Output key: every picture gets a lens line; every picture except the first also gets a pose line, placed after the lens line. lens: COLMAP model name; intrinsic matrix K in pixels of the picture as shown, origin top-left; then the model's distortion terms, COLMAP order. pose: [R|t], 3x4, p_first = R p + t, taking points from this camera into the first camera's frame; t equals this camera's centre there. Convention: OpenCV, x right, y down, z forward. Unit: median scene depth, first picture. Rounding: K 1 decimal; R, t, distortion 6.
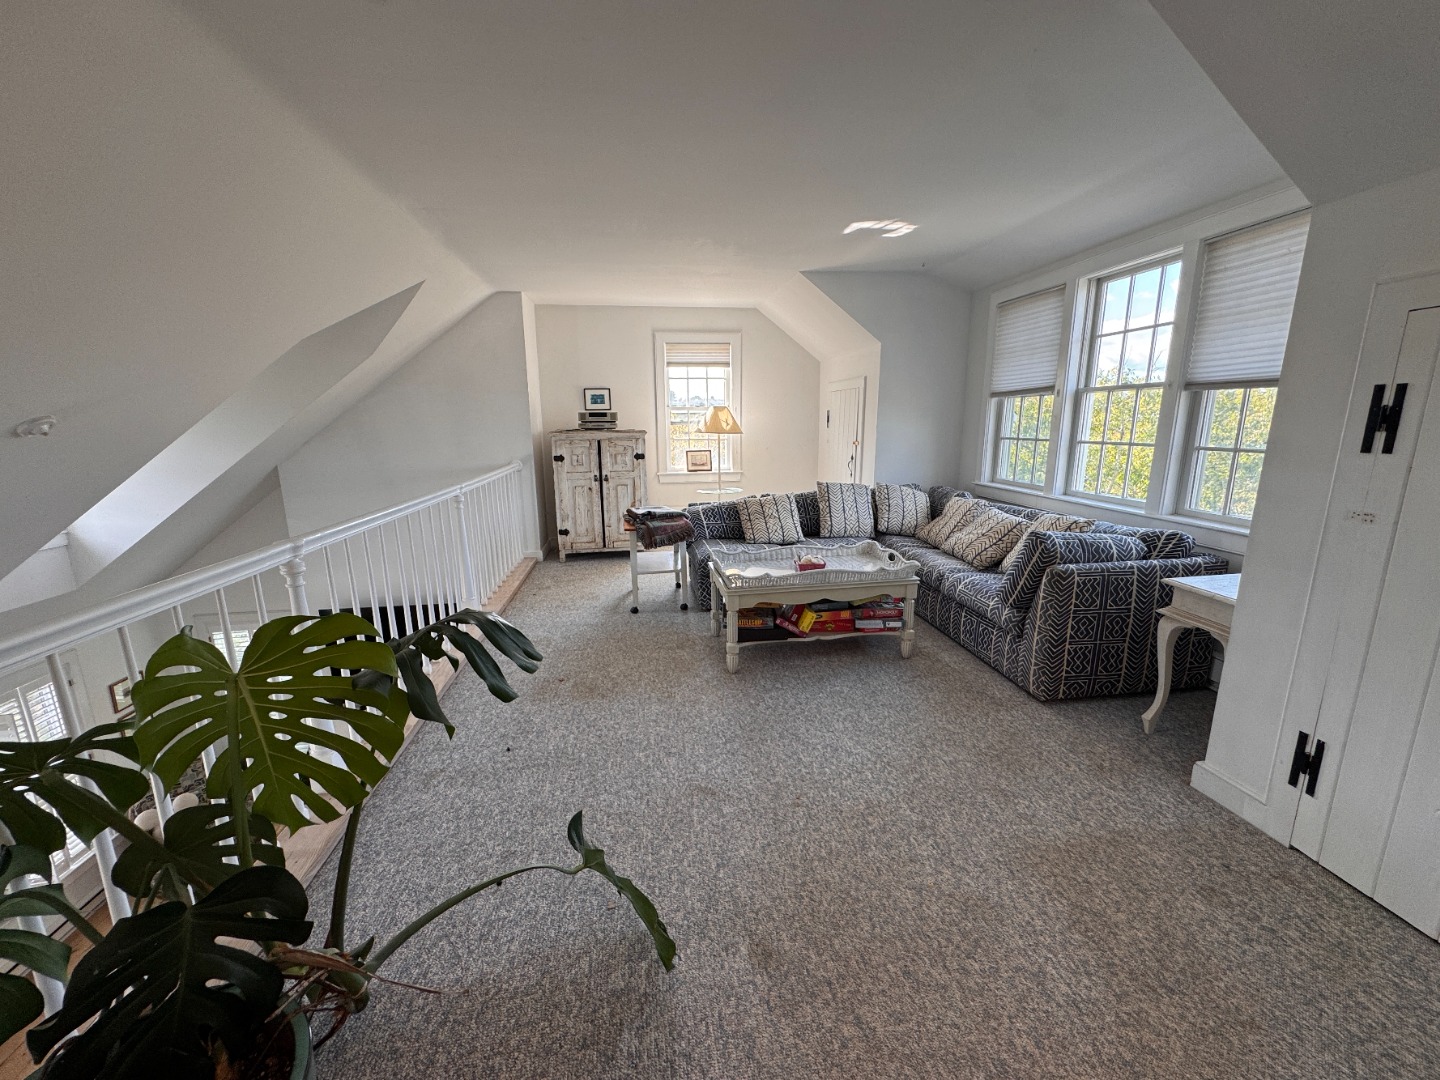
lens RADIAL K [[574.4, 0, 720.0], [0, 574.4, 540.0], [0, 0, 1]] dist [-0.004661, 0.000864]
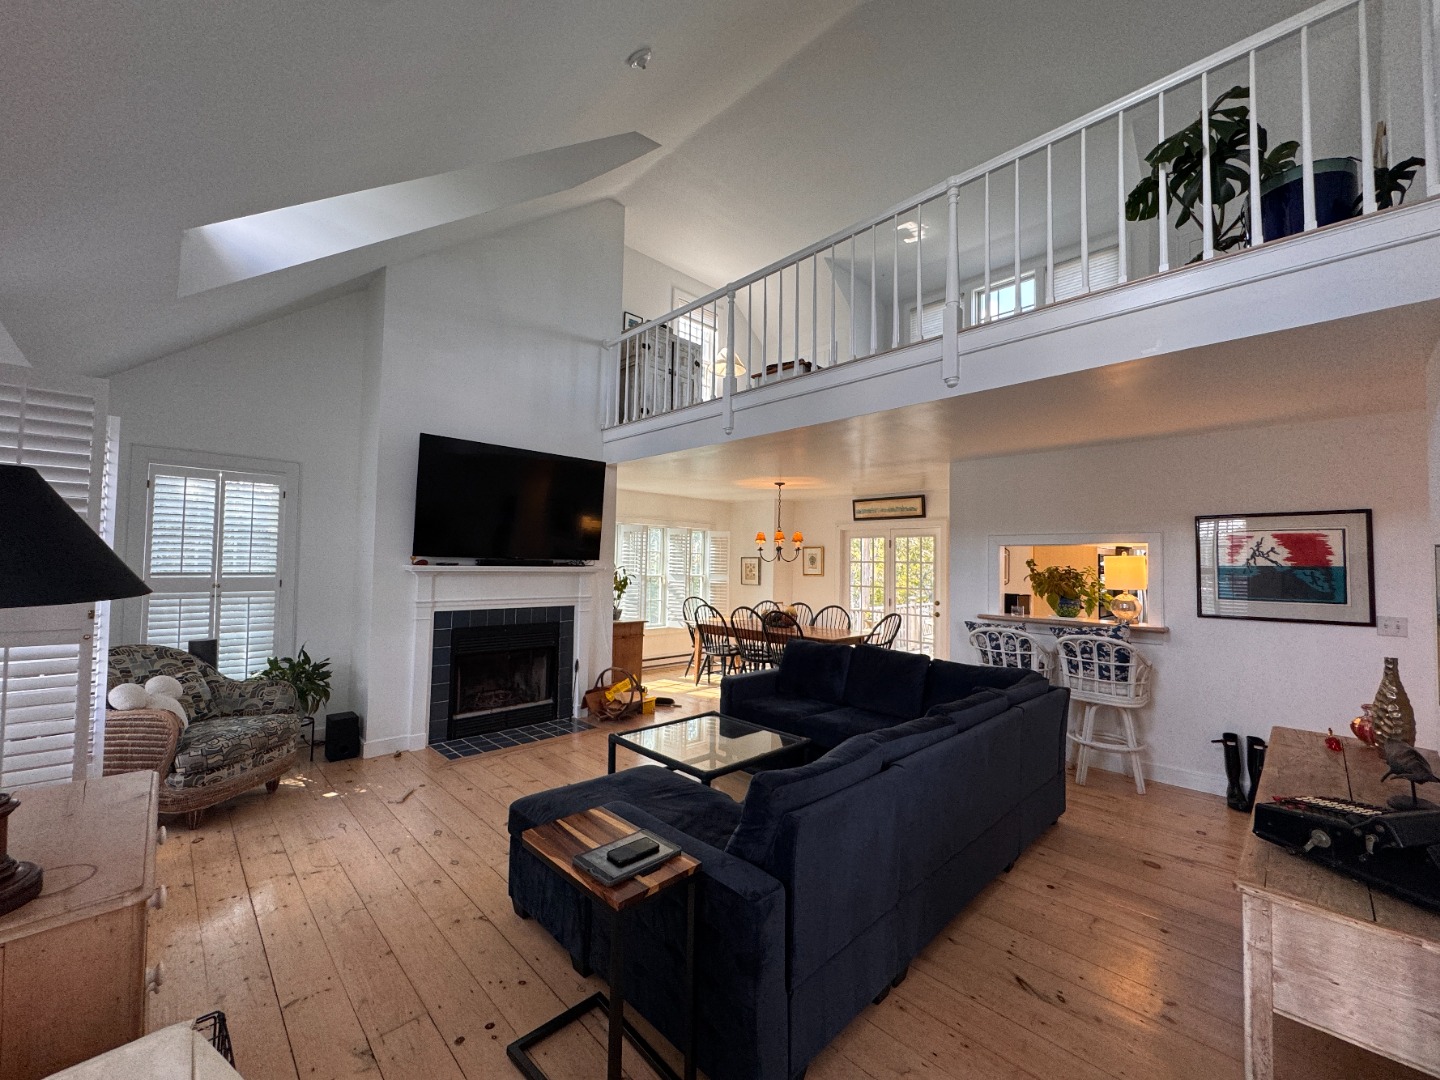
lens RADIAL K [[574.4, 0, 720.0], [0, 574.4, 540.0], [0, 0, 1]] dist [-0.004661, 0.000864]
pose [[0.805918, 0.052694, 0.589677, -0.810096], [0.092161, 0.972722, -0.212881, 0.490658], [-0.584809, 0.225910, 0.779078, 0.096819]]
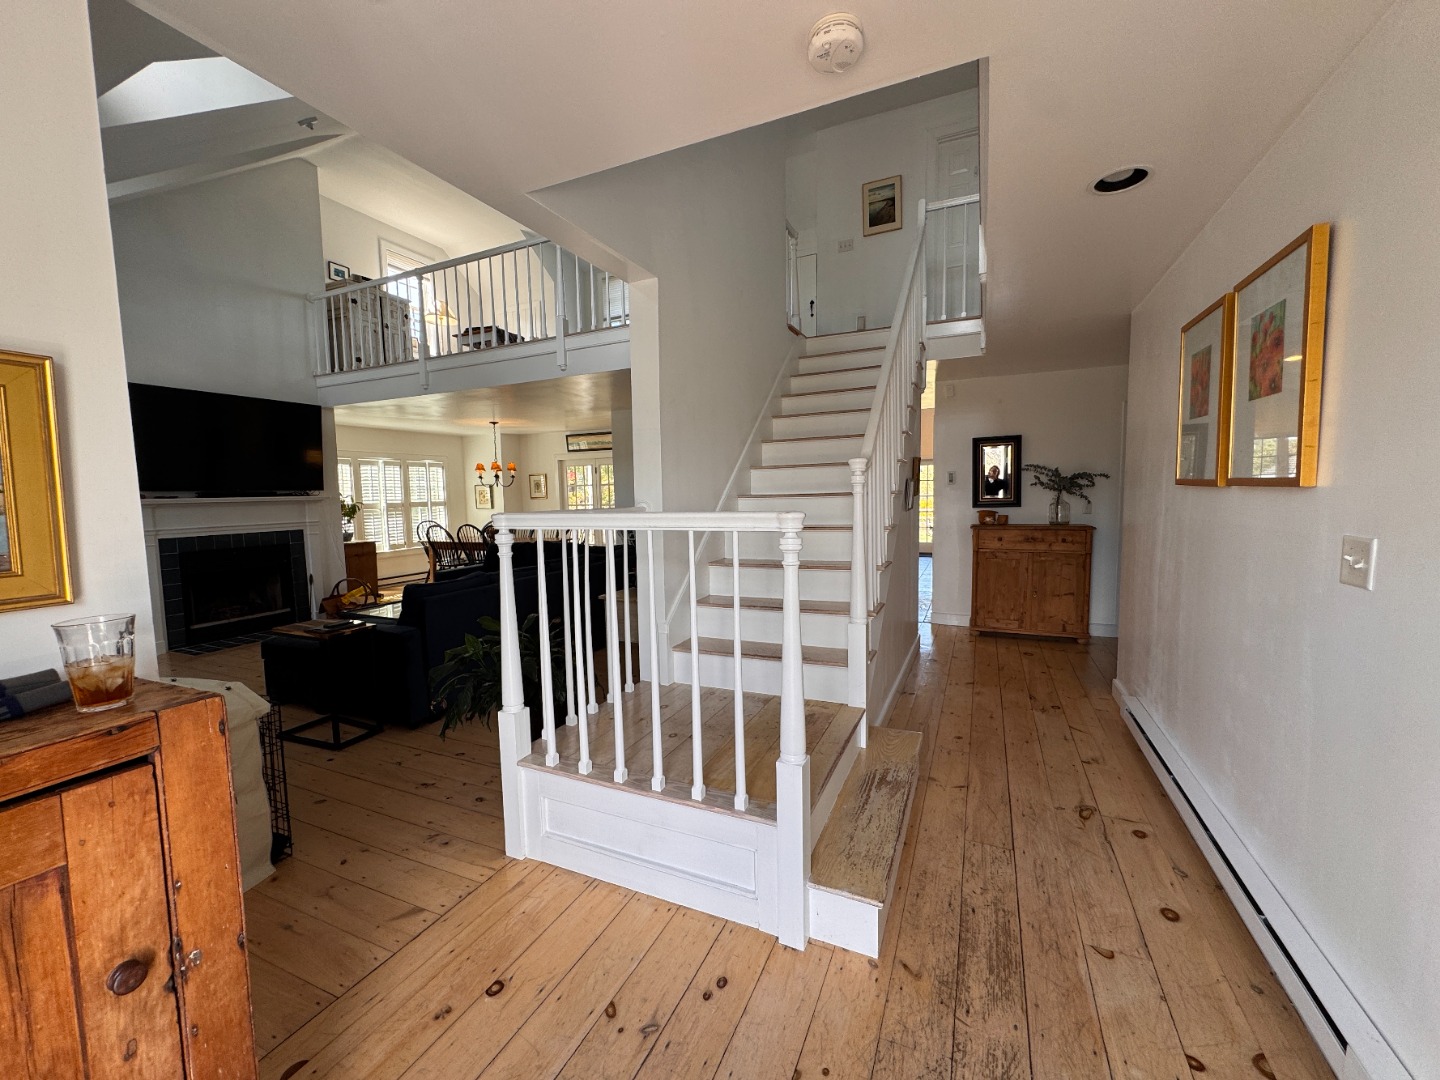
lens RADIAL K [[574.4, 0, 720.0], [0, 574.4, 540.0], [0, 0, 1]] dist [-0.004661, 0.000864]
pose [[0.533796, -0.067557, 0.842910, -0.961615], [0.185753, 0.981824, -0.038942, 0.596209], [-0.824959, 0.177360, 0.536643, -0.300844]]
